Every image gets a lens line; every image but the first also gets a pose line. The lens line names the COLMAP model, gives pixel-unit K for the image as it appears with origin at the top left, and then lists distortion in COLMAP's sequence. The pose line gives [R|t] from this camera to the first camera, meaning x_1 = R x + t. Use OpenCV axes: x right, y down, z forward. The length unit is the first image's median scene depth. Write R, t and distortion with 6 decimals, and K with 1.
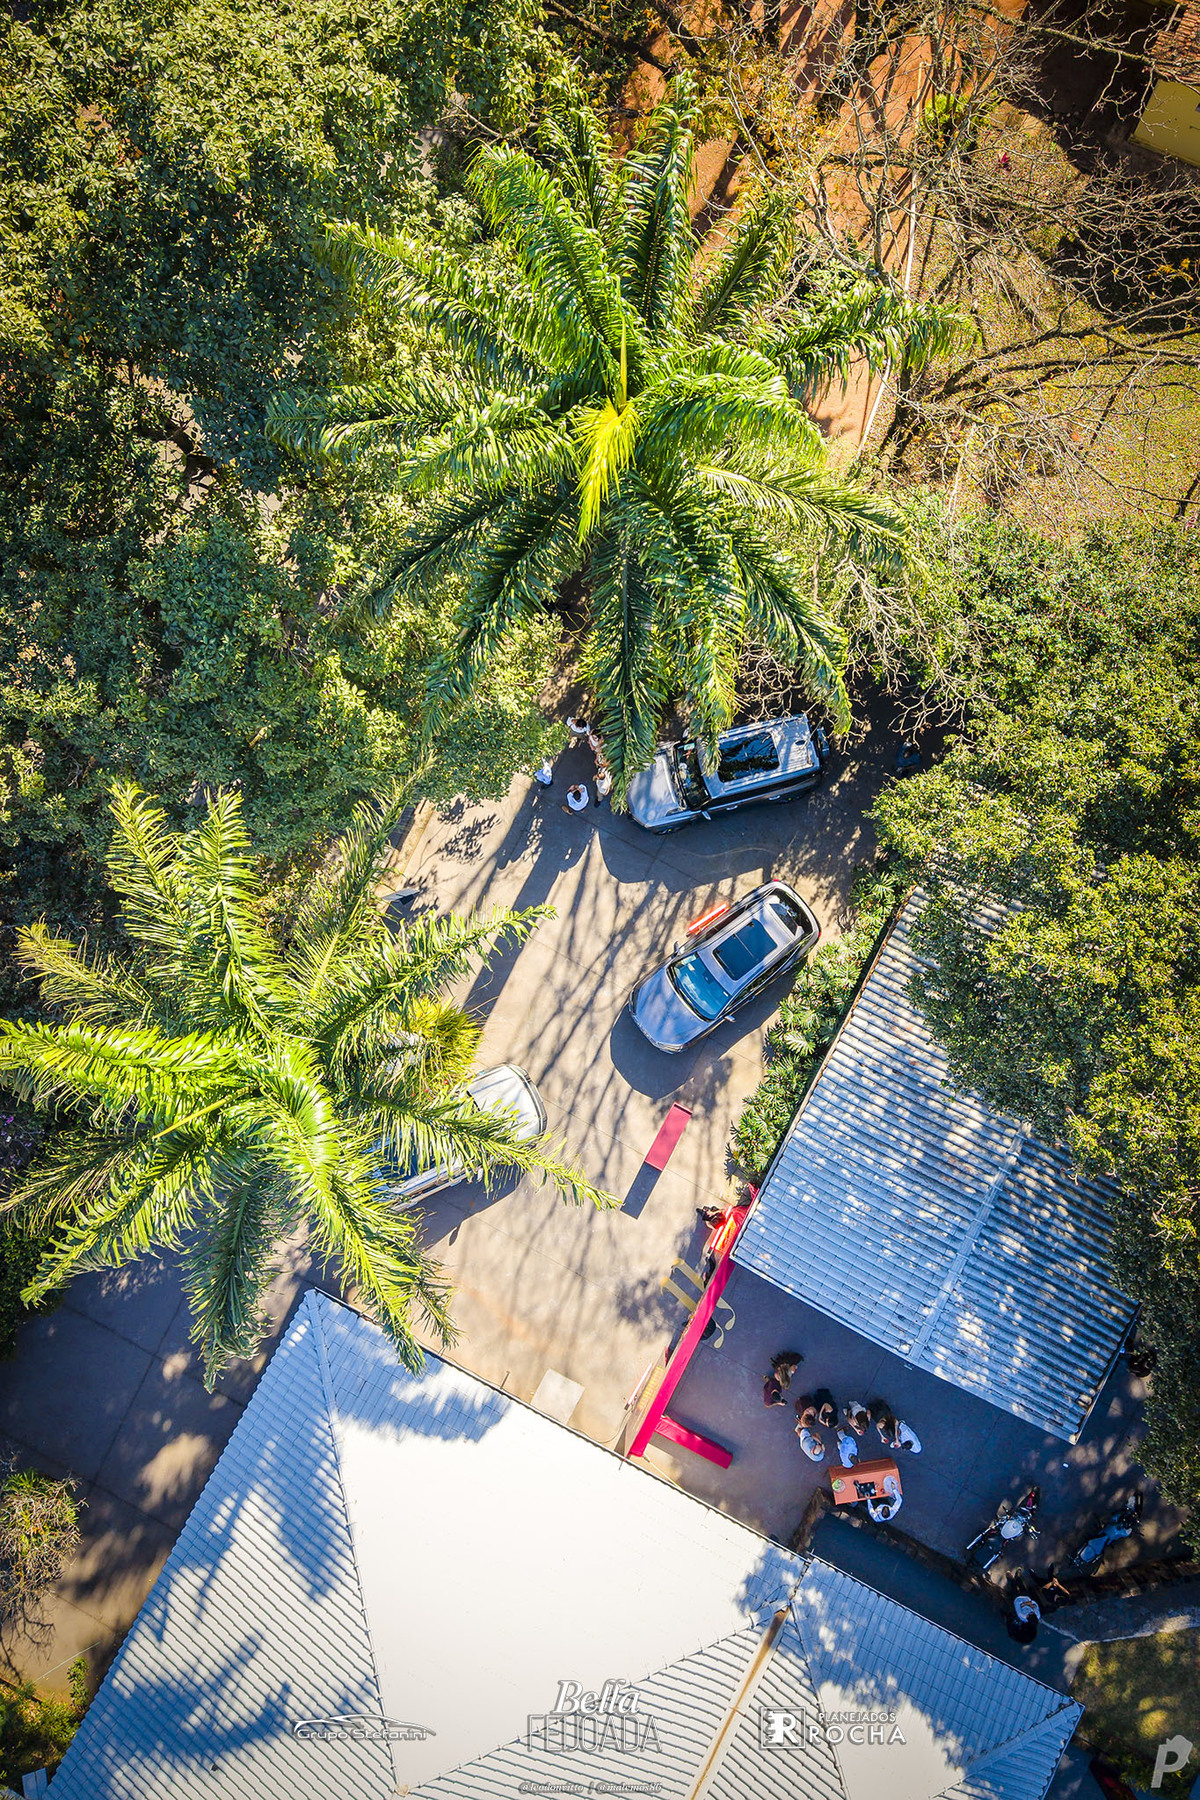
lens RADIAL K [[1440.7, 0, 635.0], [0, 1440.7, 842.9], [0, 0, 1]] dist [0.069918, -0.106773]
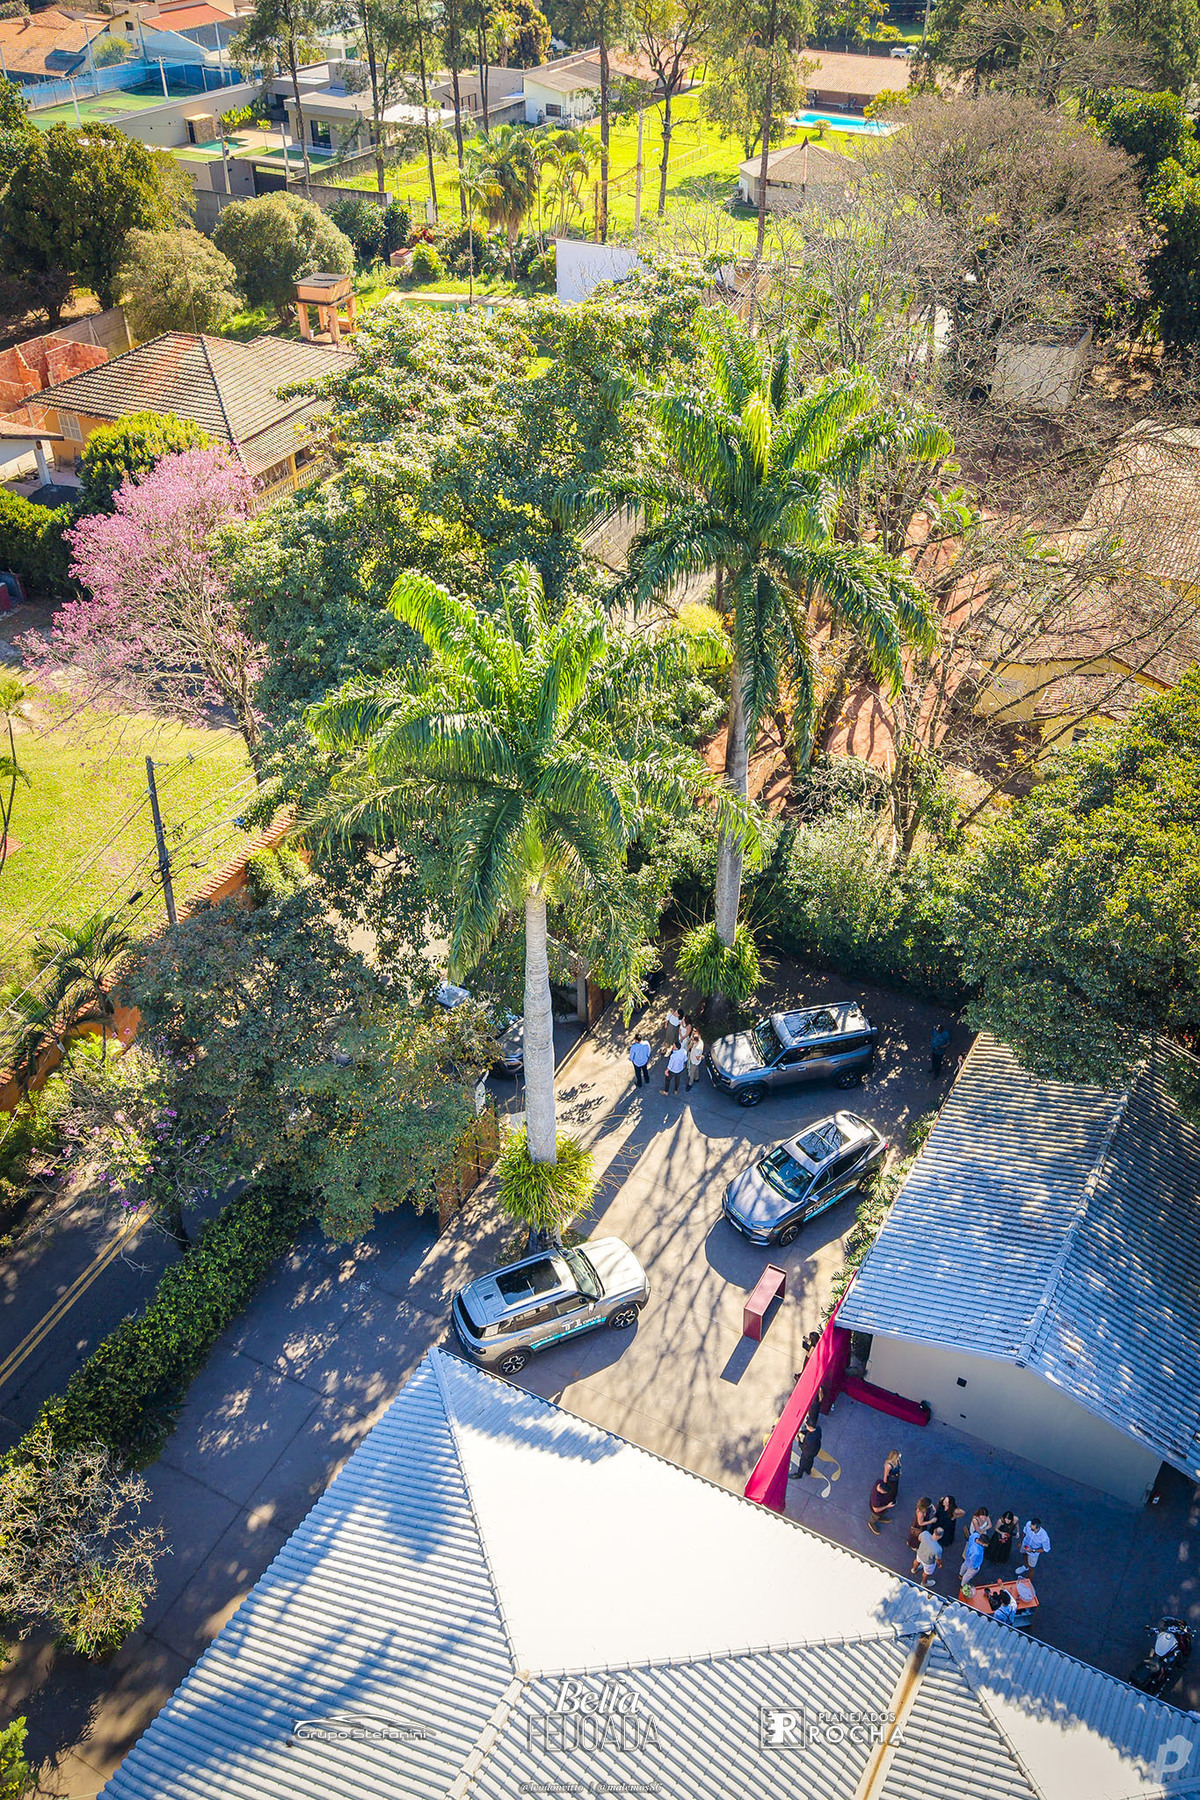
lens RADIAL K [[1399.5, 0, 595.7], [0, 1399.5, 875.6], [0, 0, 1]] dist [0.052997, -0.097485]
pose [[0.999327, 0.027927, -0.023783, -0.086905], [-0.036586, 0.712030, -0.701196, 0.724559], [-0.002648, 0.701594, 0.712572, 0.036659]]
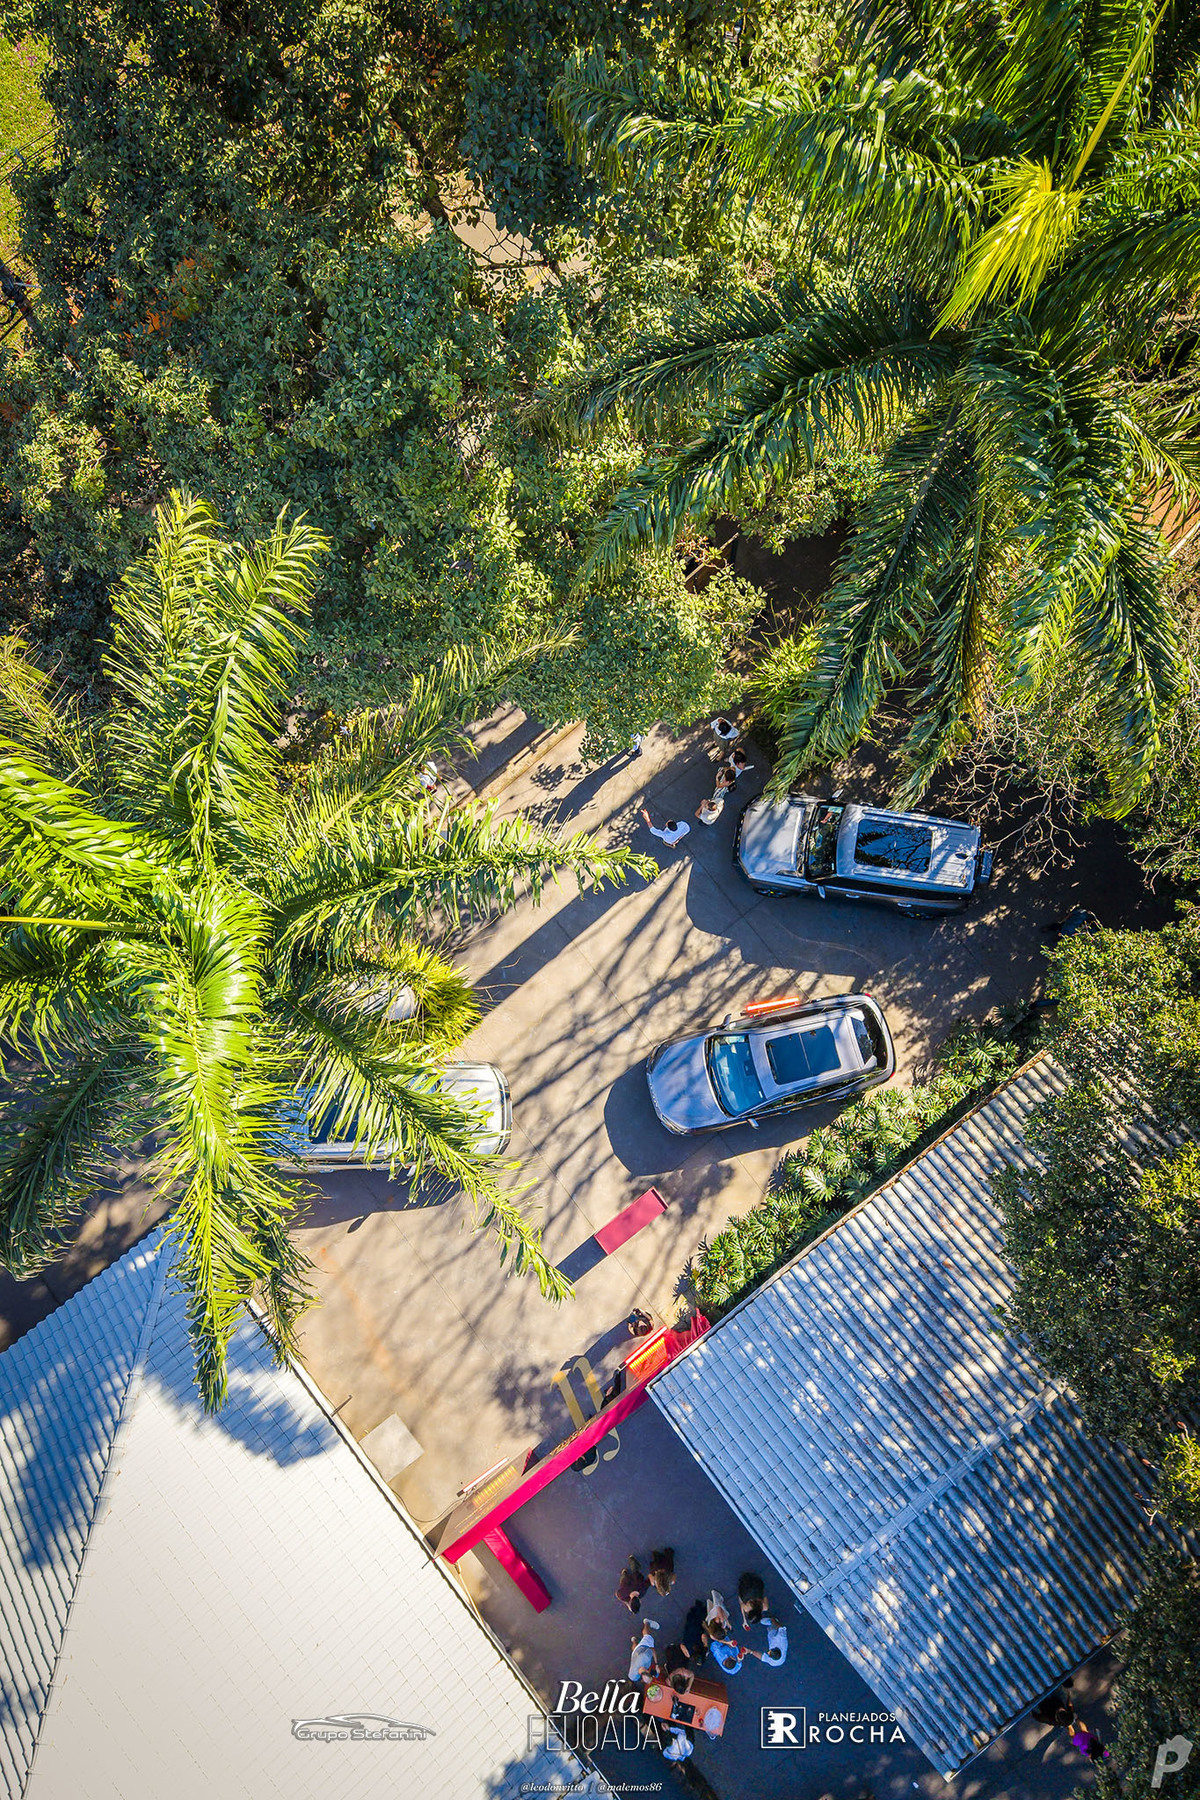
lens RADIAL K [[1399.5, 0, 595.7], [0, 1399.5, 875.6], [0, 0, 1]] dist [0.052997, -0.097485]
pose [[0.915600, 0.395421, -0.072929, -0.016614], [-0.397316, 0.917590, -0.013009, 0.036412], [0.061775, 0.040887, 0.997252, 0.171196]]
